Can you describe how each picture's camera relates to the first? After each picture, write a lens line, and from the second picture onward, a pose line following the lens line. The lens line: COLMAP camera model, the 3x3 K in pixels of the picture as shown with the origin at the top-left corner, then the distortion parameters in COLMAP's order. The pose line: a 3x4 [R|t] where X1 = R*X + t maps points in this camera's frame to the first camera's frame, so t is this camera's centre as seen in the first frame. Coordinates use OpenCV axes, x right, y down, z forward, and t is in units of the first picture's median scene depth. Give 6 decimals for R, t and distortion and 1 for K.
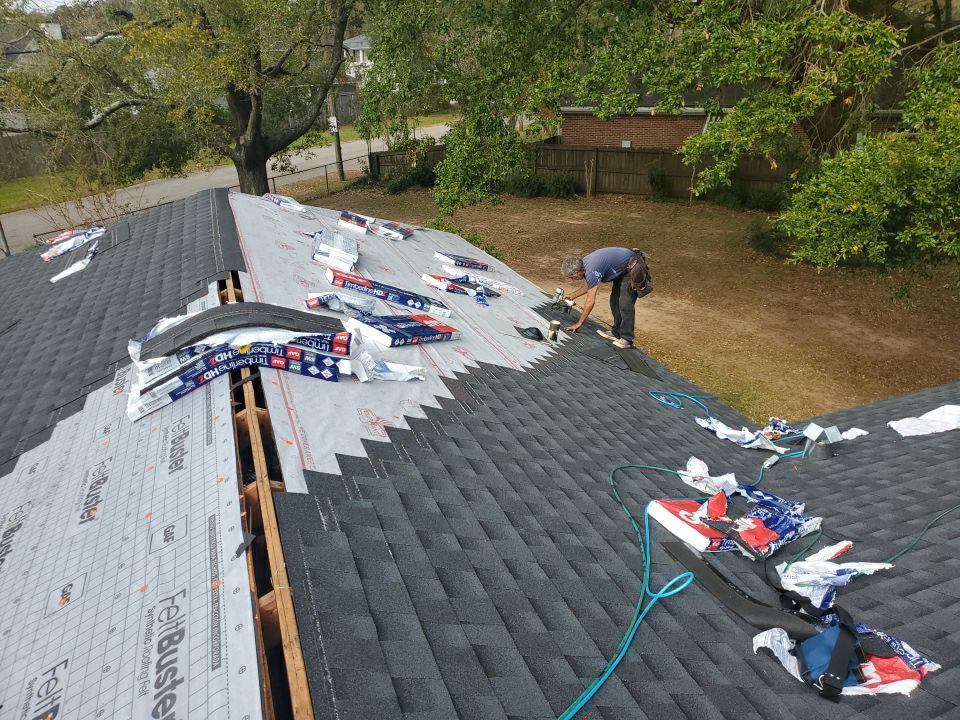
lens RADIAL K [[748.5, 0, 457.7], [0, 748.5, 361.2], [0, 0, 1]] dist [0.026239, -0.008735]
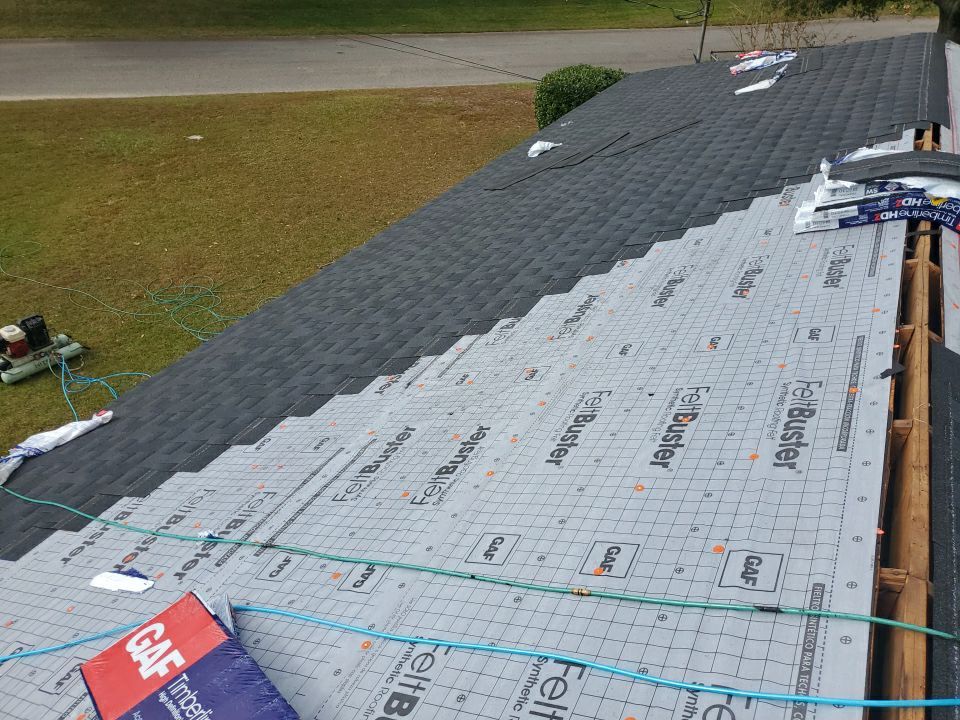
lens RADIAL K [[748.5, 0, 457.7], [0, 748.5, 361.2], [0, 0, 1]] dist [0.026239, -0.008735]
pose [[0.703220, 0.437326, -0.560560, -0.074171], [-0.326855, 0.899042, 0.291357, 0.072217], [0.631385, -0.021666, 0.775166, -0.106744]]
